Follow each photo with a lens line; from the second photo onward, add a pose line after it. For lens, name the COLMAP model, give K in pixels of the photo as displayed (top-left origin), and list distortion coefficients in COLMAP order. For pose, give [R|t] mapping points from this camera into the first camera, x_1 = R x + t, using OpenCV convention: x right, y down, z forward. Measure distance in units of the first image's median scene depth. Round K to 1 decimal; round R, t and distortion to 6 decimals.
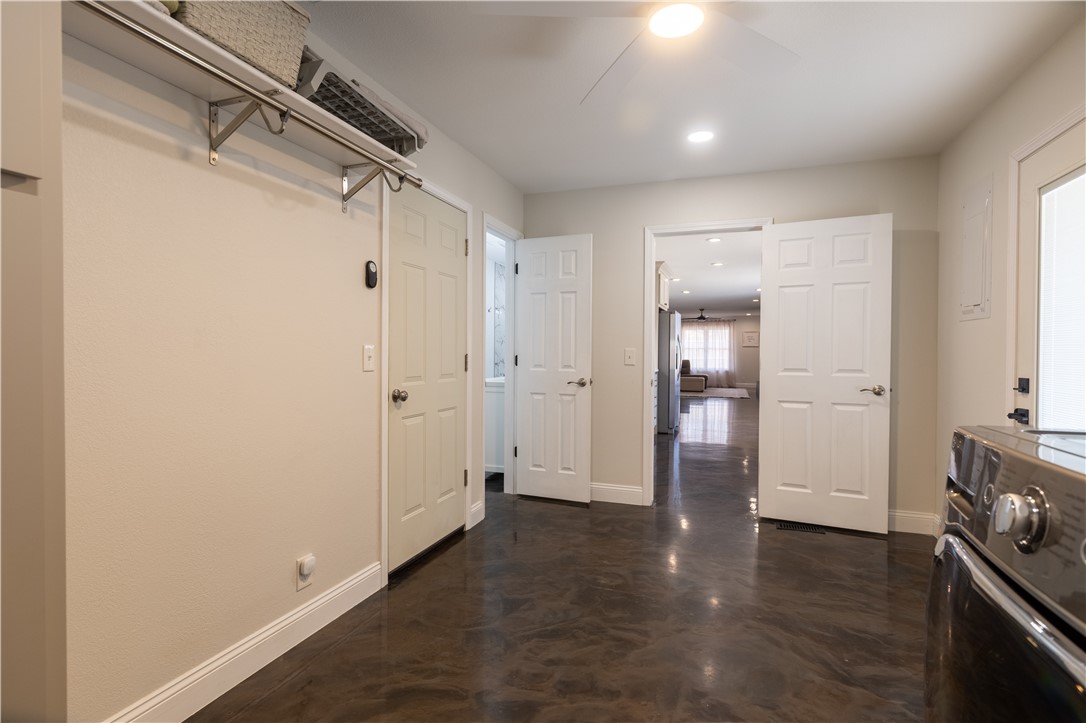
lens RADIAL K [[524.4, 0, 547.3], [0, 524.4, 358.9], [0, 0, 1]] dist [-0.002316, 0.000137]
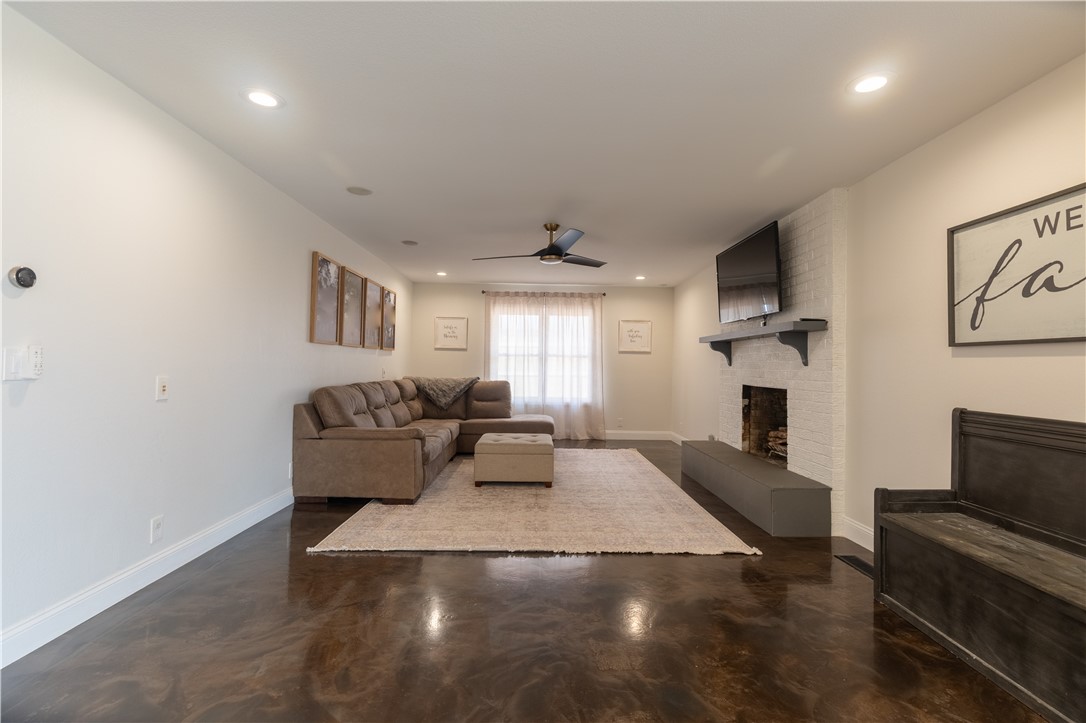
lens RADIAL K [[486.3, 0, 549.7], [0, 486.3, 360.2], [0, 0, 1]] dist [0.003867, -0.000628]
pose [[0.935882, 0.010532, 0.352157, 0.174974], [-0.003952, 0.999804, -0.019399, -0.008191], [-0.352292, 0.016764, 0.935740, 0.663988]]
